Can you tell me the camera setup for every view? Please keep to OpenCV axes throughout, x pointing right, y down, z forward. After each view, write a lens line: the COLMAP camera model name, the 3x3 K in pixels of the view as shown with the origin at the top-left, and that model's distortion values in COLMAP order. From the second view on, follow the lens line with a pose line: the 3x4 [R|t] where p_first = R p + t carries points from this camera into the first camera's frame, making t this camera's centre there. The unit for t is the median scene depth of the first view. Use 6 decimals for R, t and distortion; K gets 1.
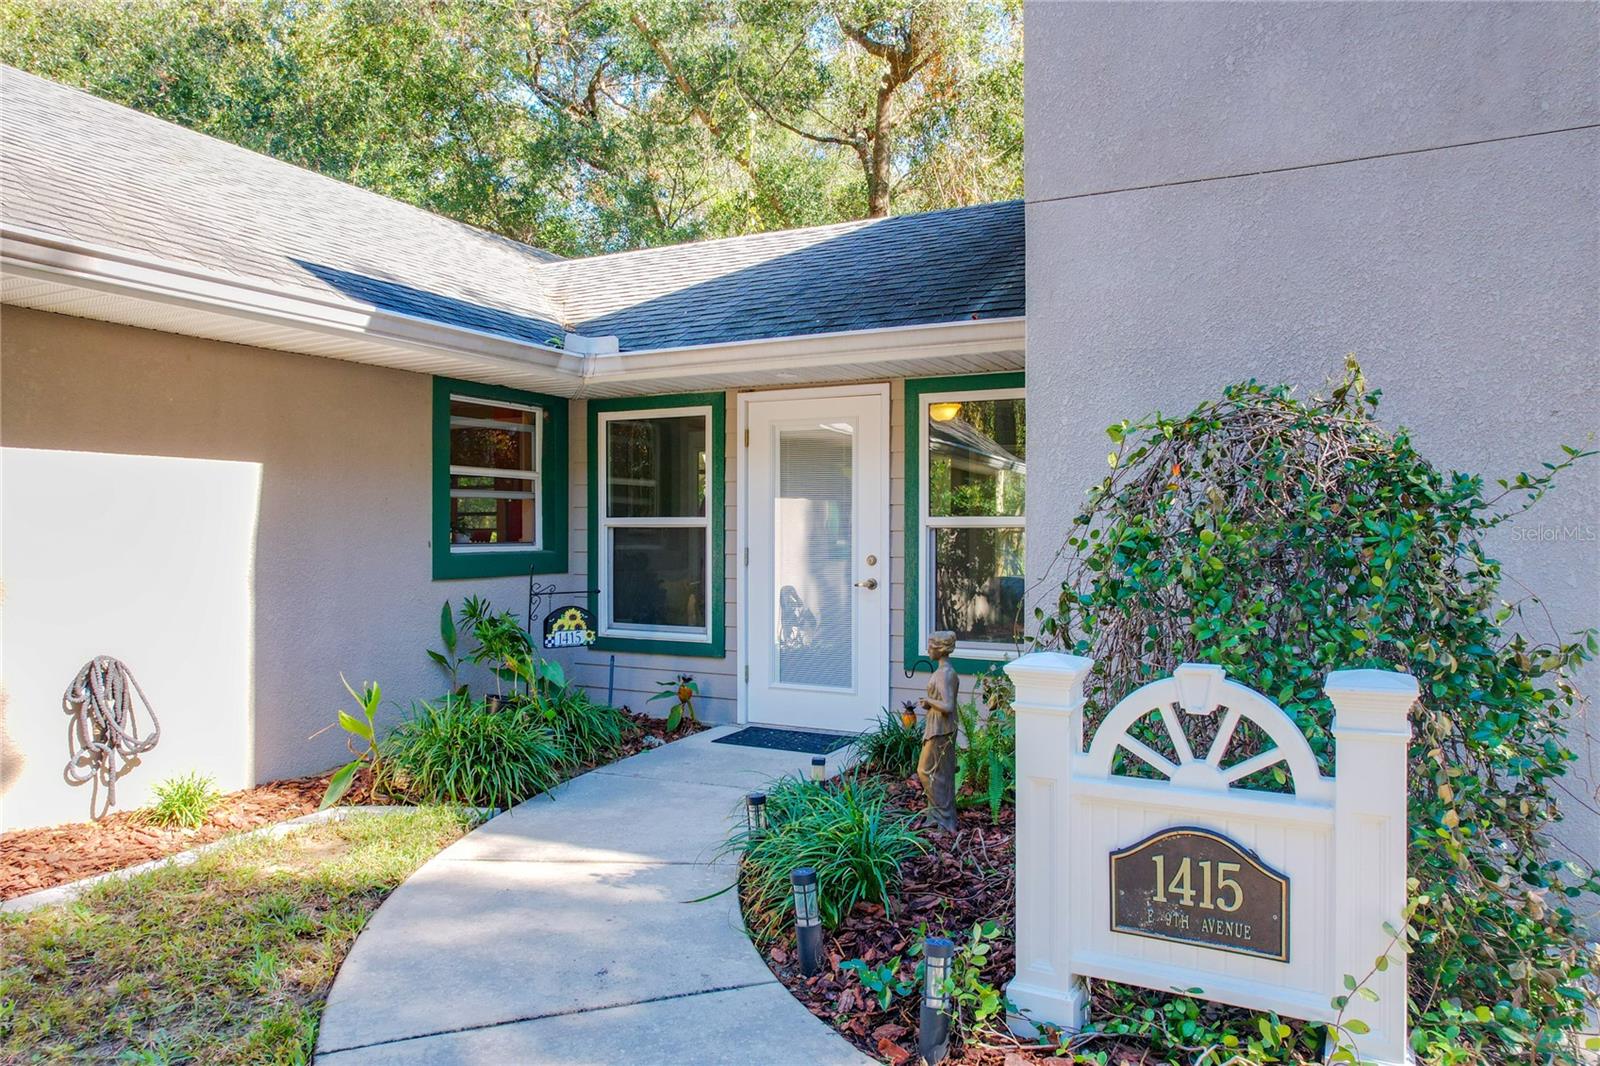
lens RADIAL K [[1071.1, 0, 800.0], [0, 1071.1, 533.0], [0, 0, 1]] dist [-0.053219, -0.001206]
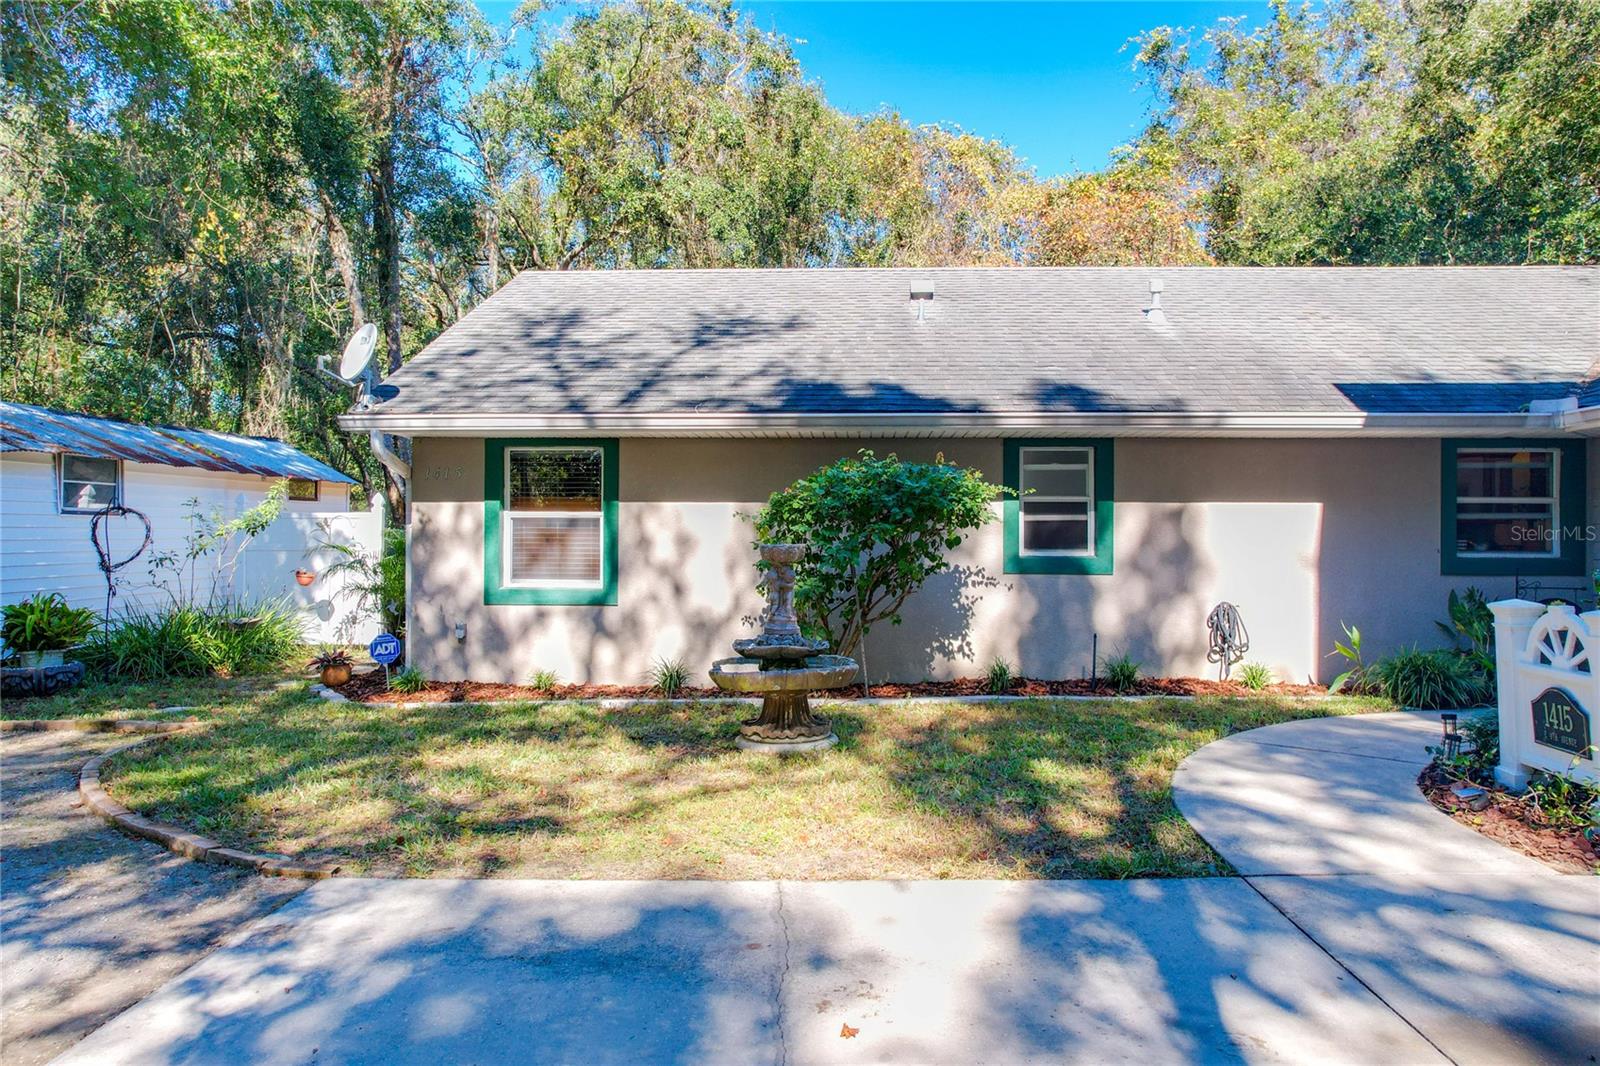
lens RADIAL K [[1071.1, 0, 800.0], [0, 1071.1, 533.0], [0, 0, 1]] dist [-0.053219, -0.001206]
pose [[0.417996, -0.005325, -0.908433, 0.595190], [-0.008002, 0.999922, -0.009543, 0.006878], [0.908414, 0.011258, 0.417921, -0.423630]]
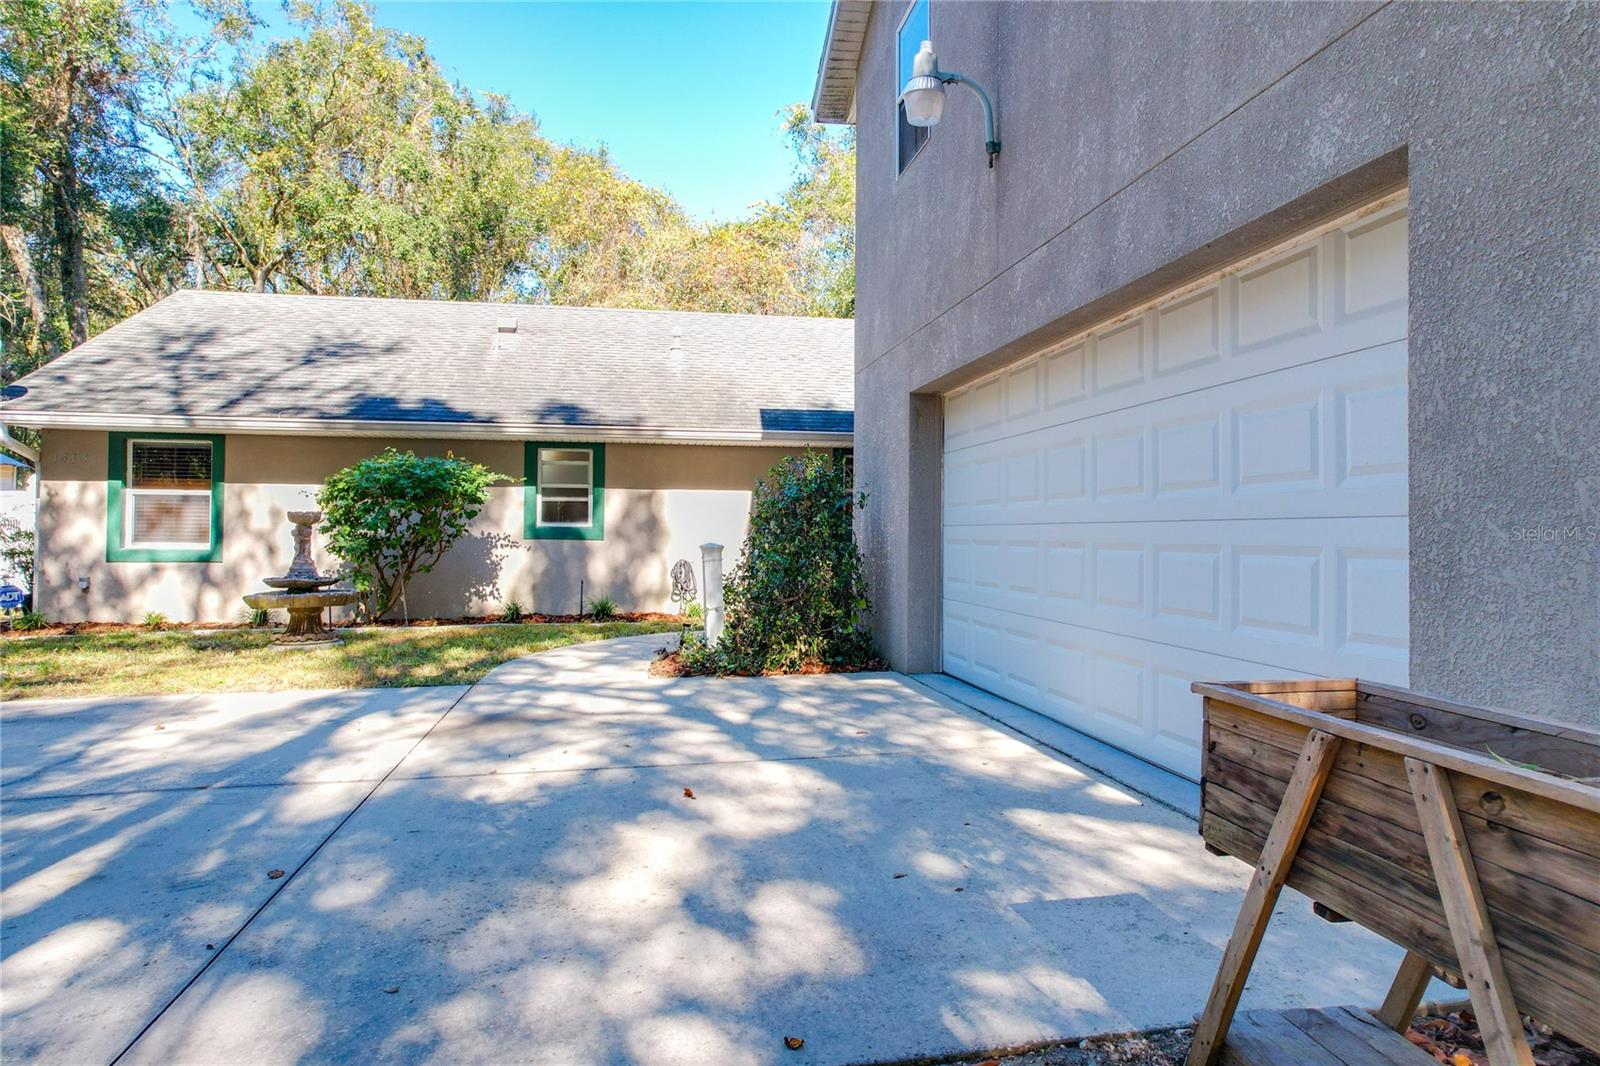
lens RADIAL K [[1021.4, 0, 806.4], [0, 1021.4, 517.6], [0, 0, 1]] dist [-0.064705, 0.082846]
pose [[0.610965, -0.009065, -0.791606, 1.246323], [-0.011994, 0.999714, -0.020705, 0.040095], [0.791567, 0.022144, 0.610681, -0.311534]]
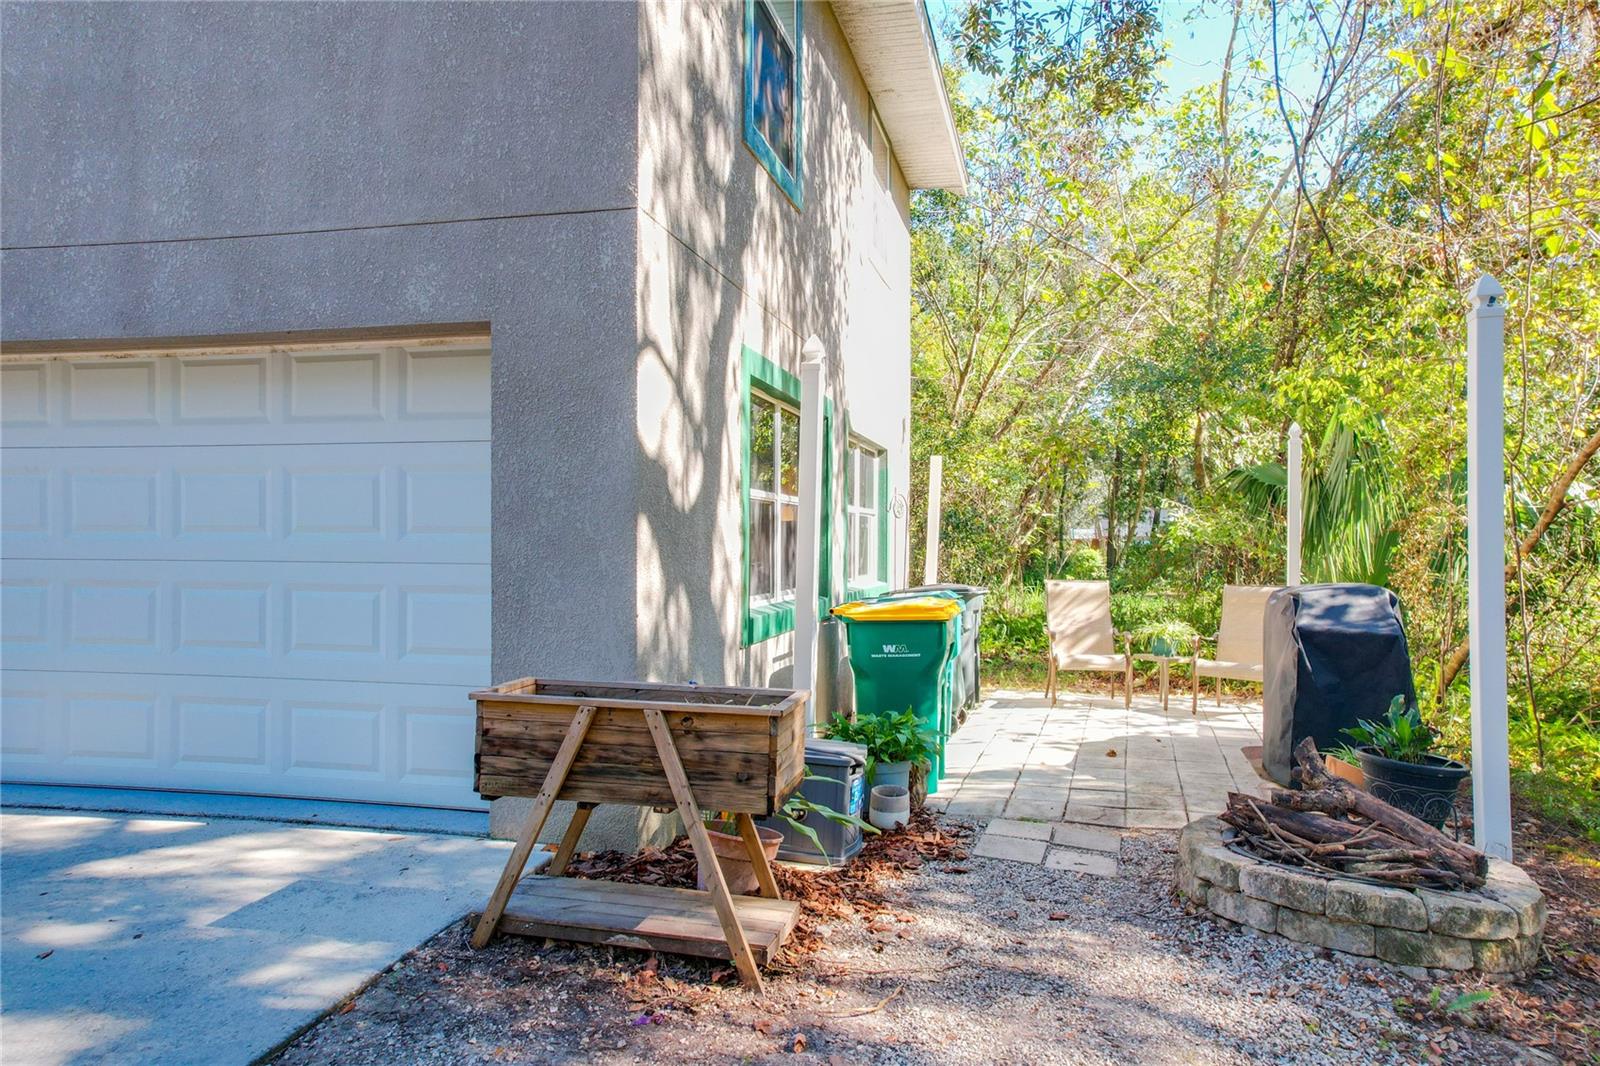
lens RADIAL K [[990.4, 0, 832.8], [0, 990.4, 536.5], [0, 0, 1]] dist [0.024273, 0.002268]
pose [[0.966496, 0.005995, 0.256610, 1.113882], [-0.003434, 0.999940, -0.010428, 0.013515], [-0.256657, 0.009197, 0.966459, -0.523090]]
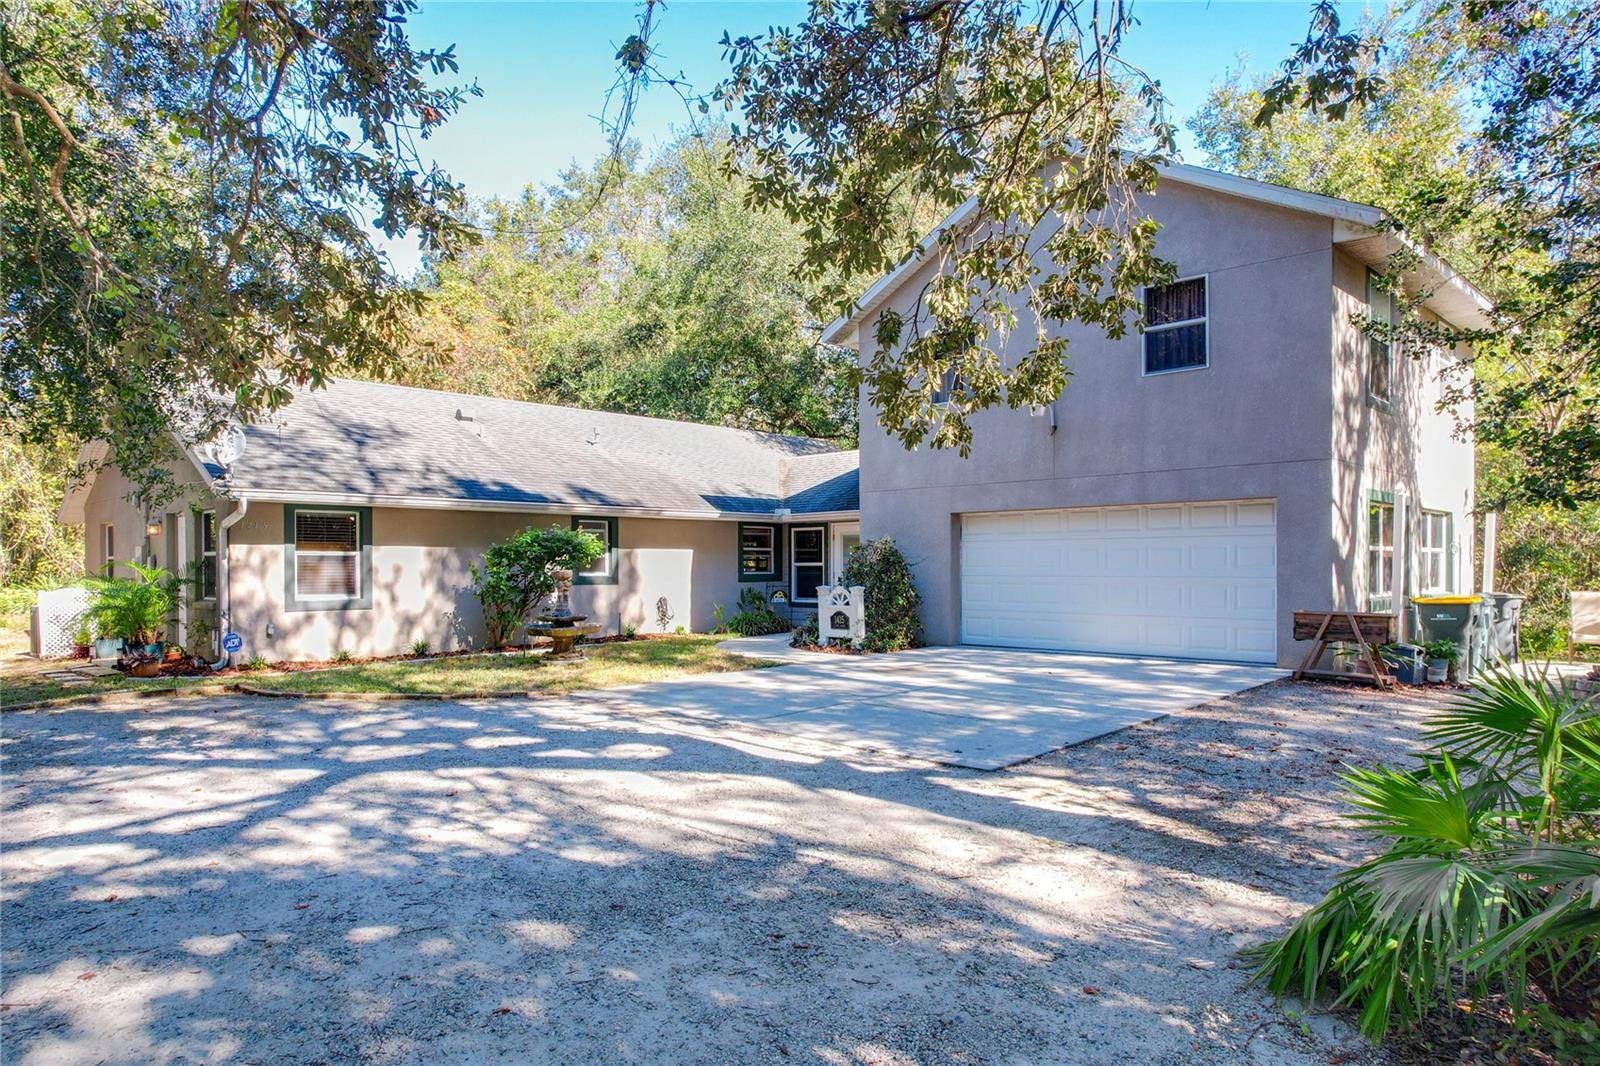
lens RADIAL K [[1009.1, 0, 824.1], [0, 1009.1, 571.3], [0, 0, 1]] dist [0.018407, 0.000999]
pose [[0.962160, -0.001667, -0.272481, 0.765761], [0.001530, 0.999999, -0.000716, 0.013946], [0.272482, 0.000272, 0.962161, -1.941141]]
